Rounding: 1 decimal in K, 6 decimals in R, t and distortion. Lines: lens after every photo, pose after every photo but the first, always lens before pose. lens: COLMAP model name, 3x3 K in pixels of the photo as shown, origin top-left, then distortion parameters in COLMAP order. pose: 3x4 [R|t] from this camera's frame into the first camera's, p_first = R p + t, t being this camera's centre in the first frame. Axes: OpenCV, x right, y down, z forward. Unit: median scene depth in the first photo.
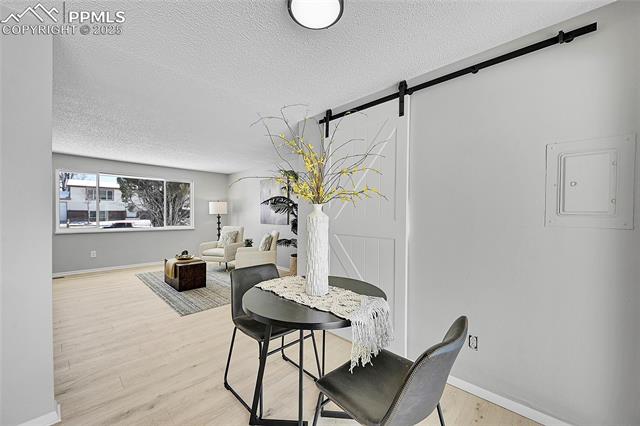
lens RADIAL K [[252.9, 0, 320.3], [0, 252.9, 211.6], [0, 0, 1]] dist [0.002063, 0.000916]
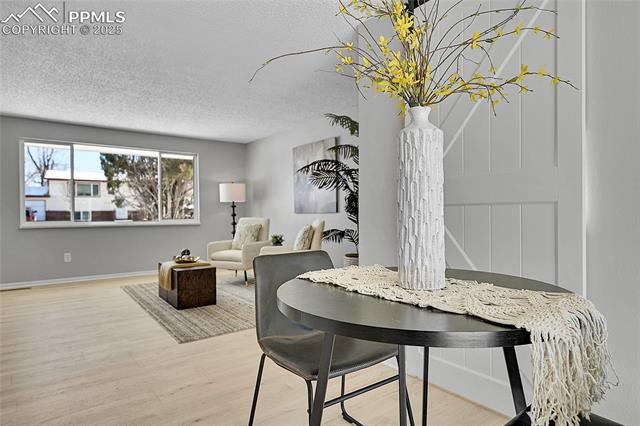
lens RADIAL K [[359.8, 0, 320.5], [0, 359.8, 216.5], [0, 0, 1]] dist [0.001051, -0.003492]
pose [[0.989209, -0.016090, -0.145626, -0.055822], [0.015705, 0.999869, -0.003791, 0.097728], [0.145668, 0.001463, 0.989332, 0.144377]]
